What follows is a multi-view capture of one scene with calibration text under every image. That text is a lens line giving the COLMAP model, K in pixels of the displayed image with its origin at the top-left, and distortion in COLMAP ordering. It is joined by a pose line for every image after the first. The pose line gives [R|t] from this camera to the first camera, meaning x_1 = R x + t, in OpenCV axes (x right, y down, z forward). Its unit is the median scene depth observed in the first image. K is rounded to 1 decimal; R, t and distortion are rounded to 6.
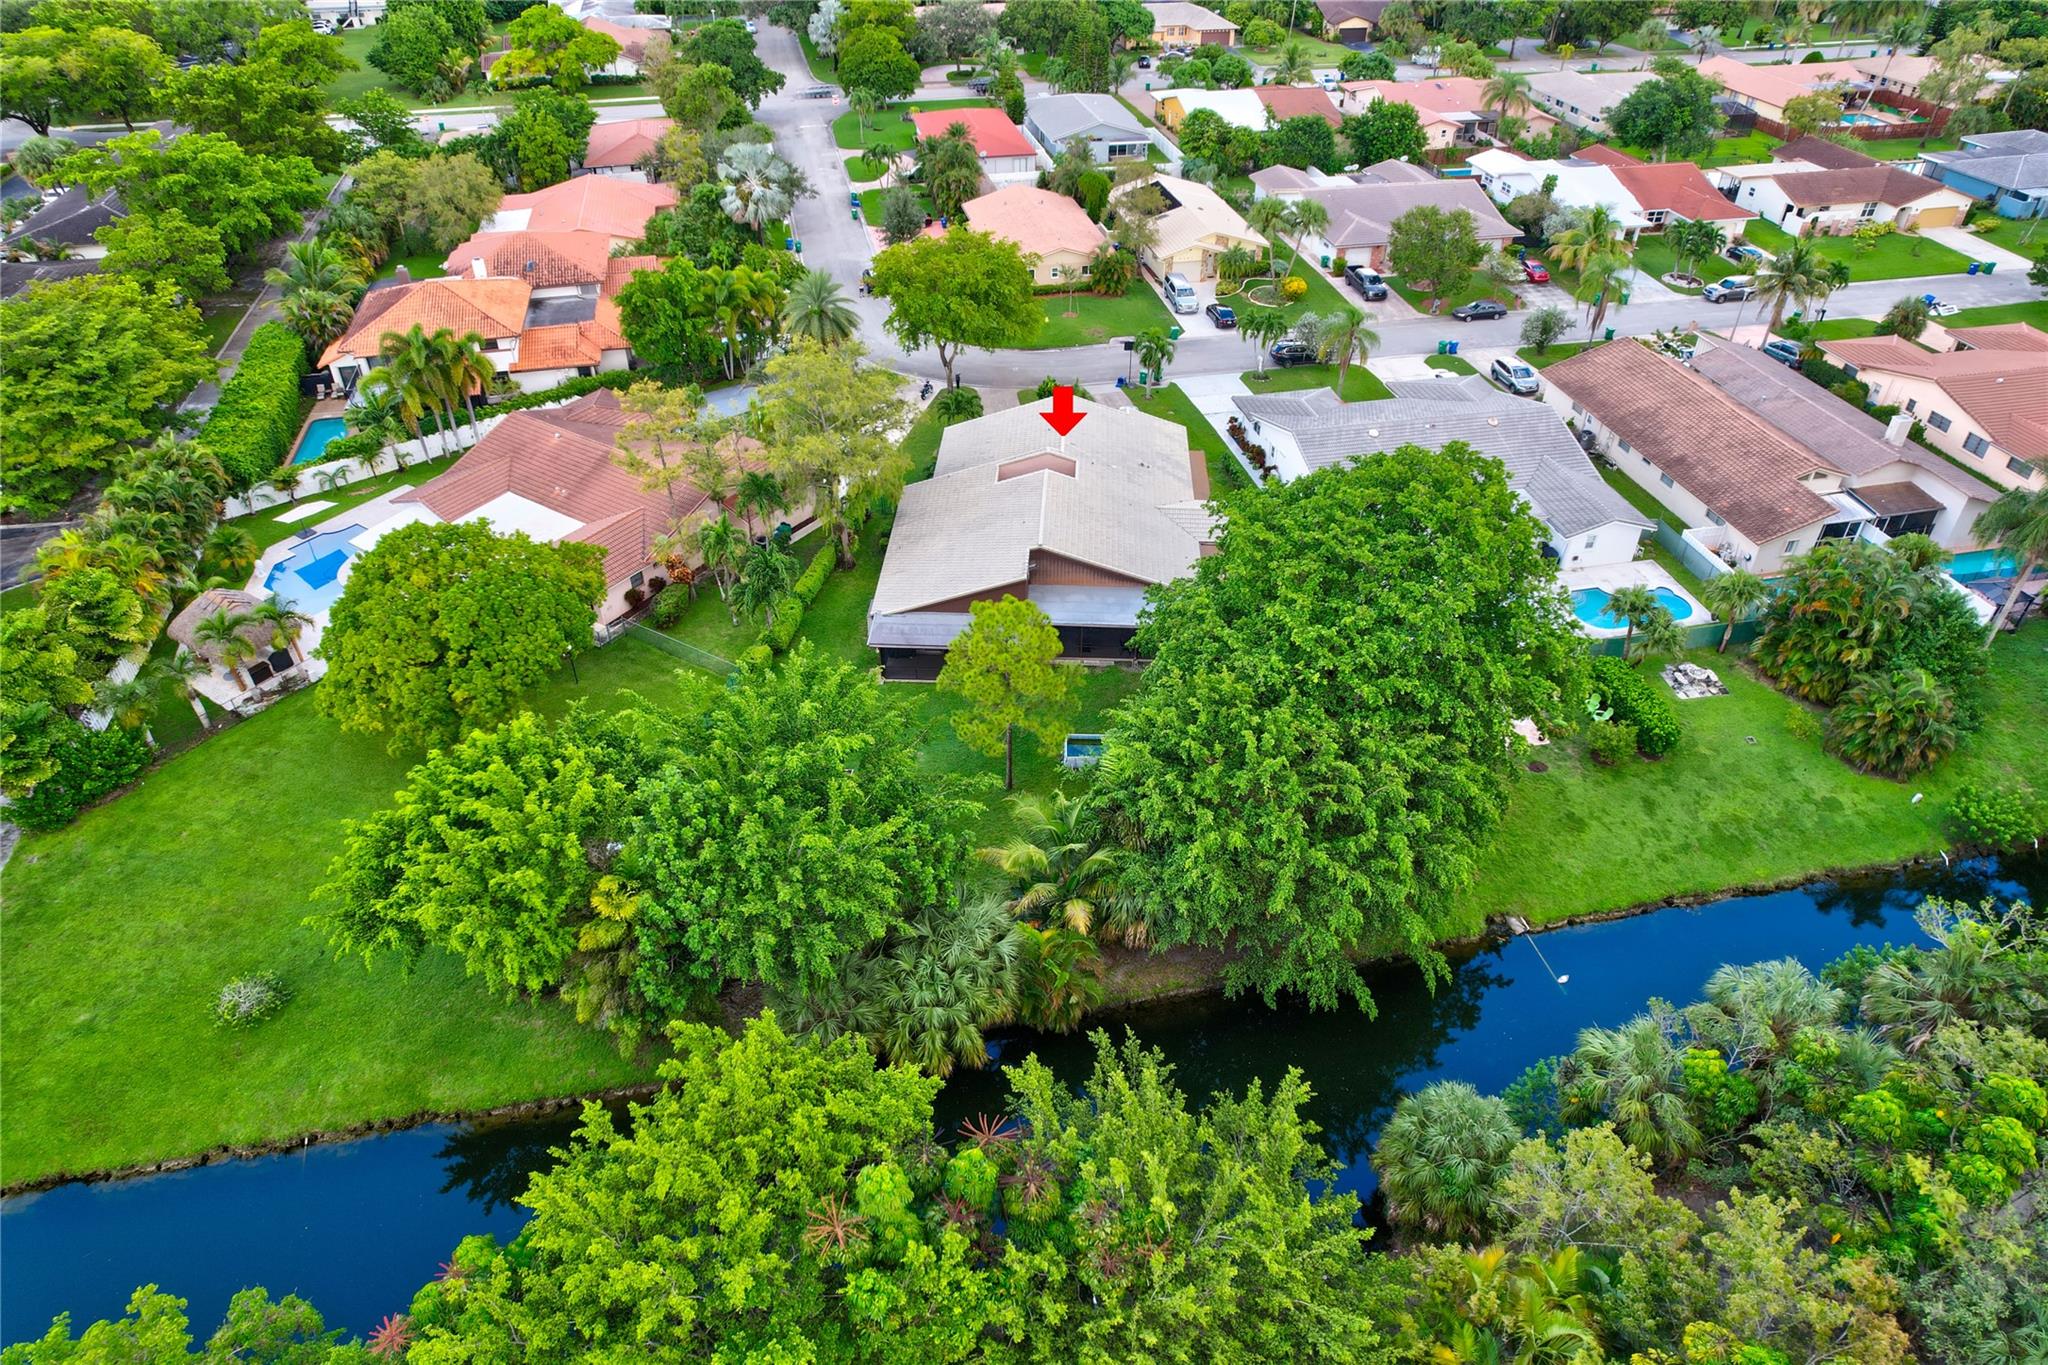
lens RADIAL K [[1300.4, 0, 1043.3], [0, 1300.4, 693.6], [0, 0, 1]] dist [-0.066271, 0.060271]
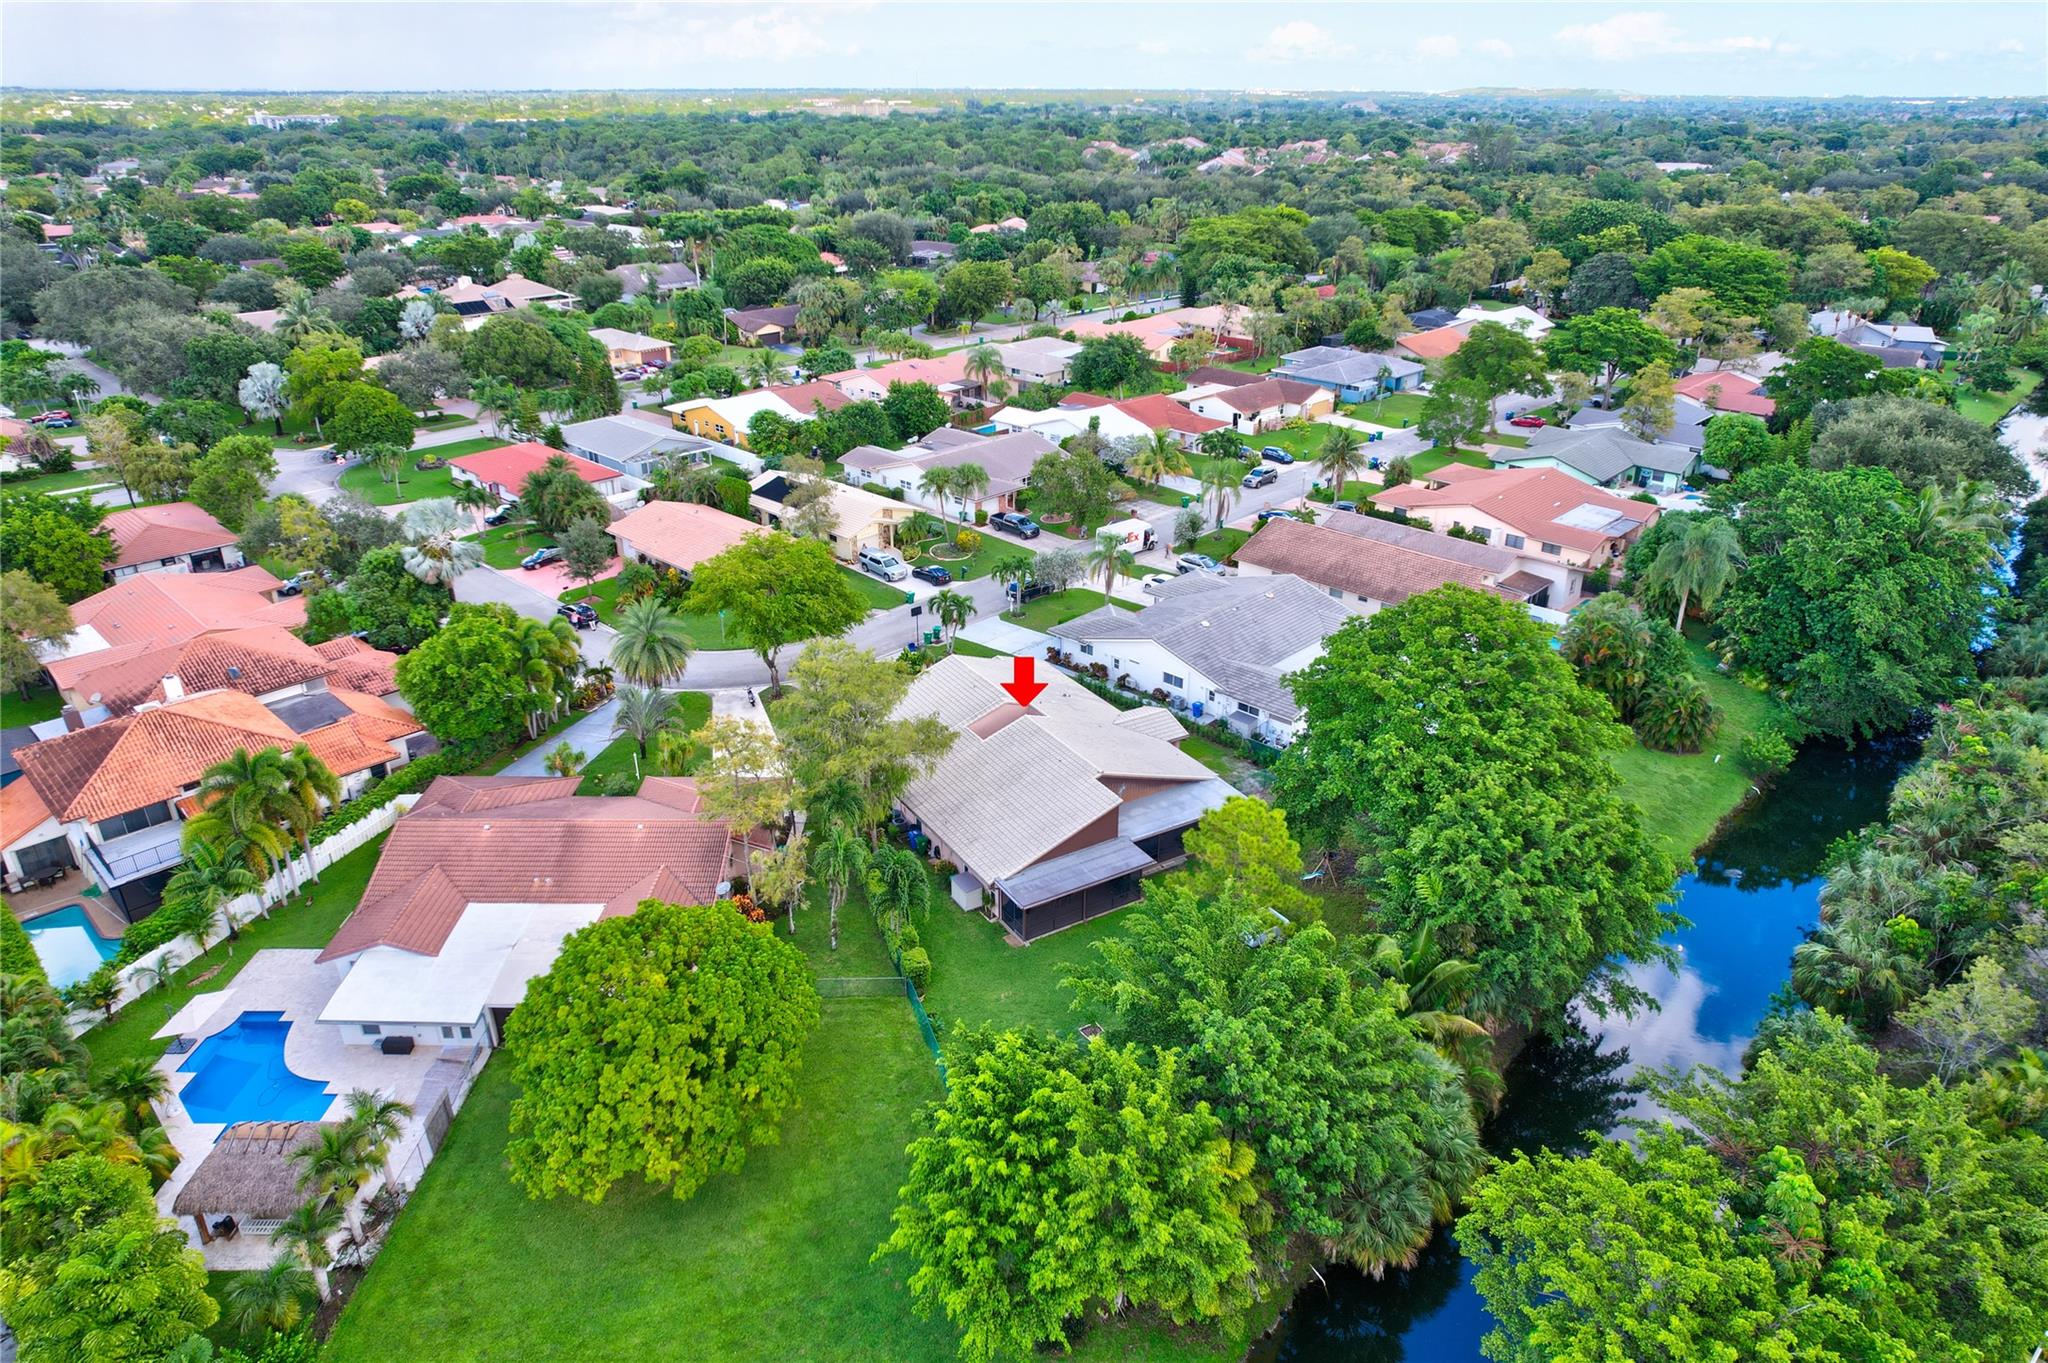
lens RADIAL K [[1300.4, 0, 1038.9], [0, 1300.4, 689.0], [0, 0, 1]] dist [-0.066271, 0.060271]
pose [[0.830993, -0.238184, 0.502711, -0.571454], [0.339726, 0.932893, -0.119572, -0.069209], [-0.440495, 0.270148, 0.856145, 0.090533]]
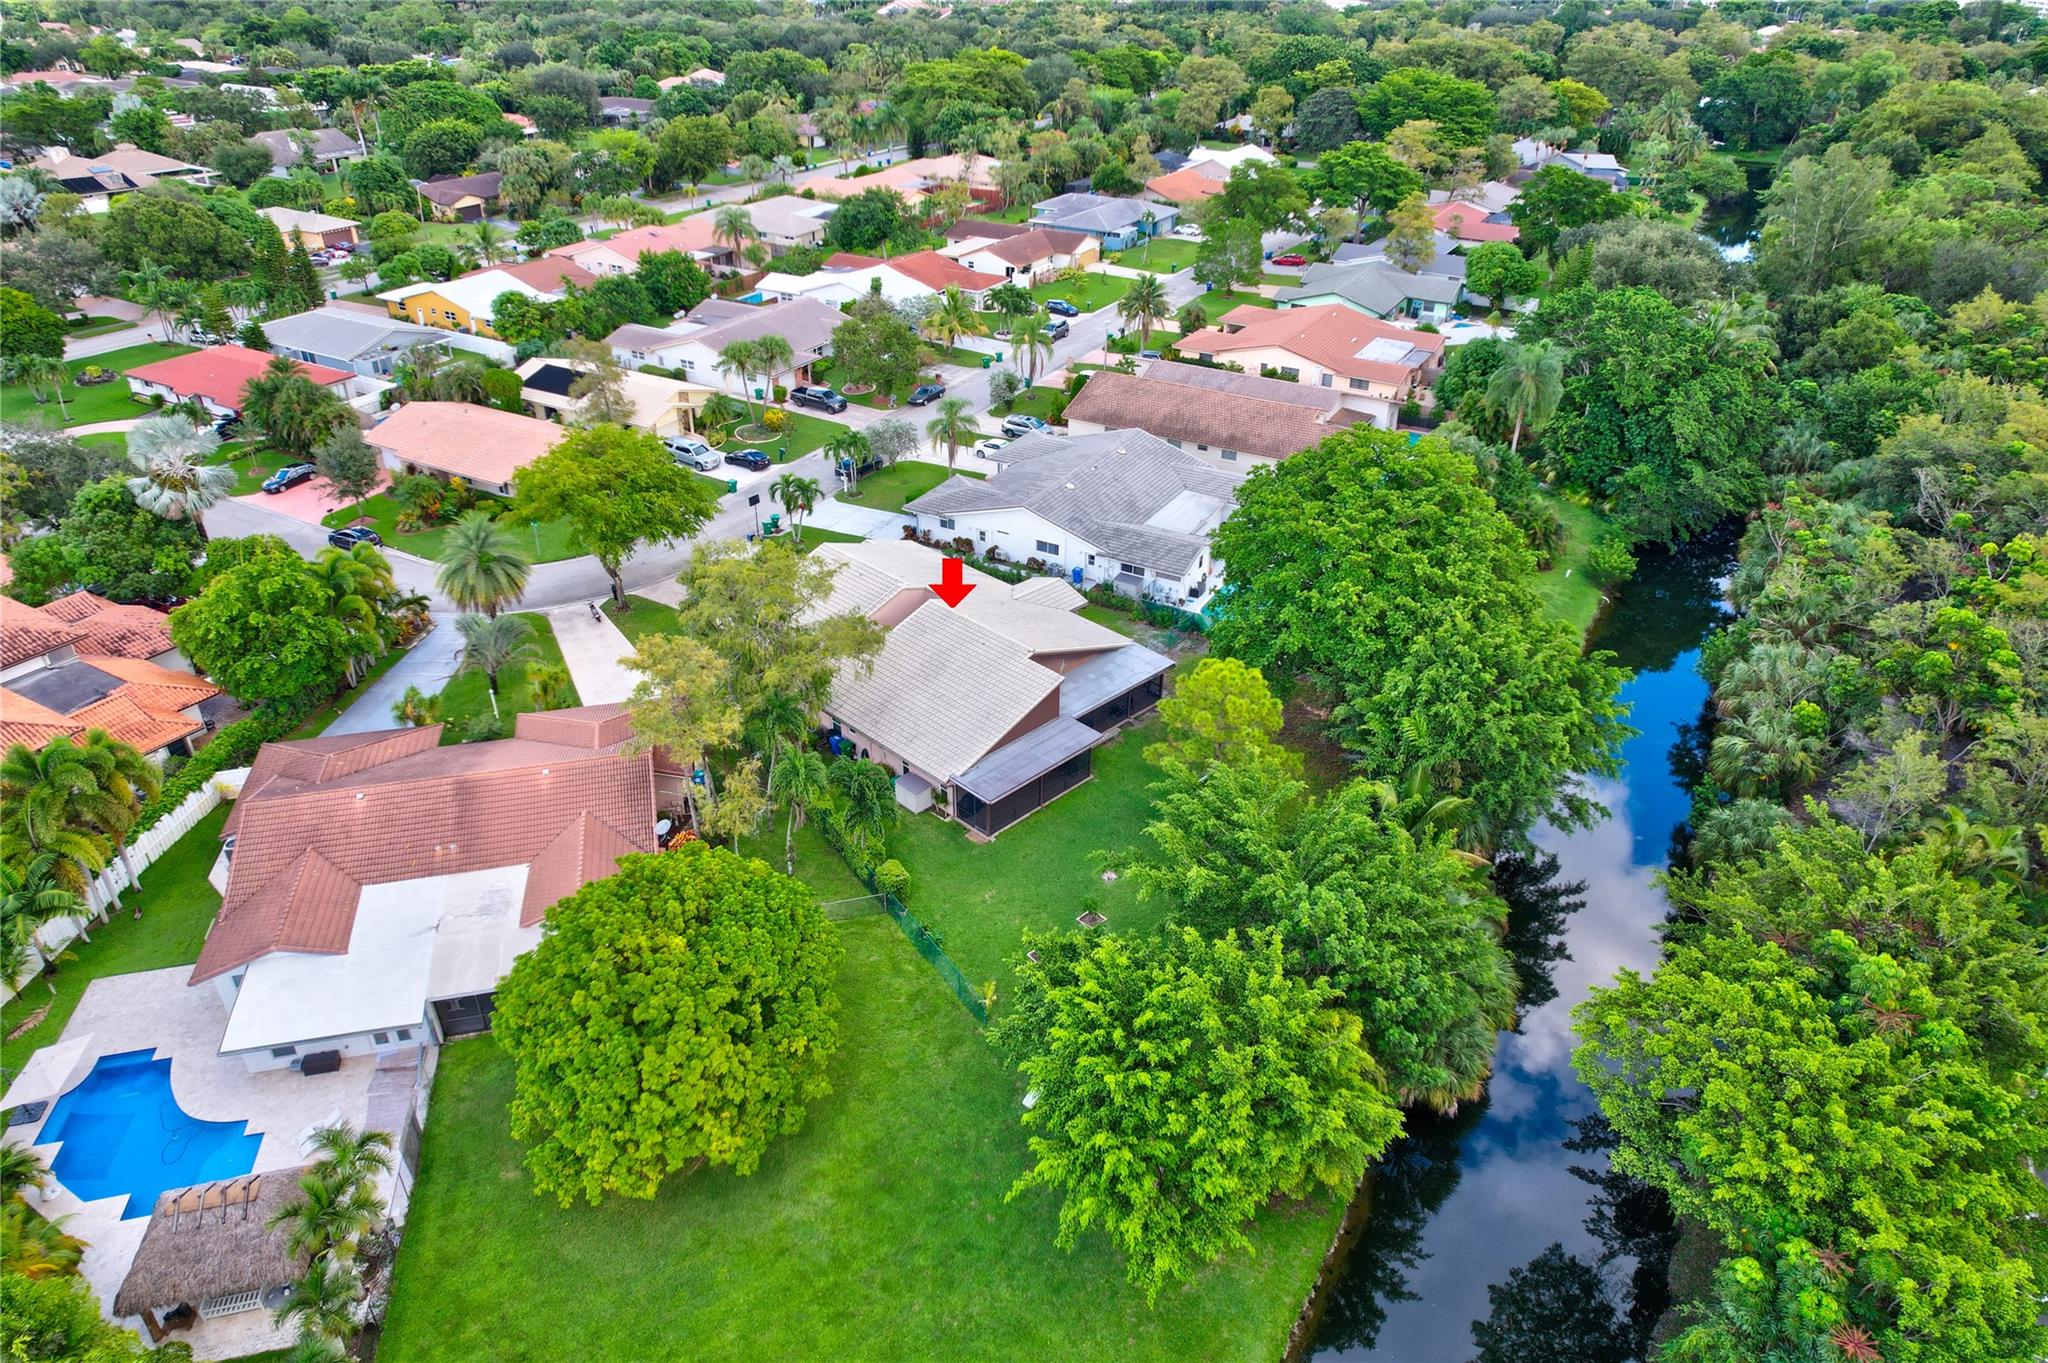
lens RADIAL K [[1300.4, 0, 1038.4], [0, 1300.4, 677.8], [0, 0, 1]] dist [-0.066271, 0.060271]
pose [[0.672651, -0.373219, 0.638943, -0.665456], [0.446387, 0.893335, 0.051879, -0.148376], [-0.590152, 0.250319, 0.767503, 0.221871]]
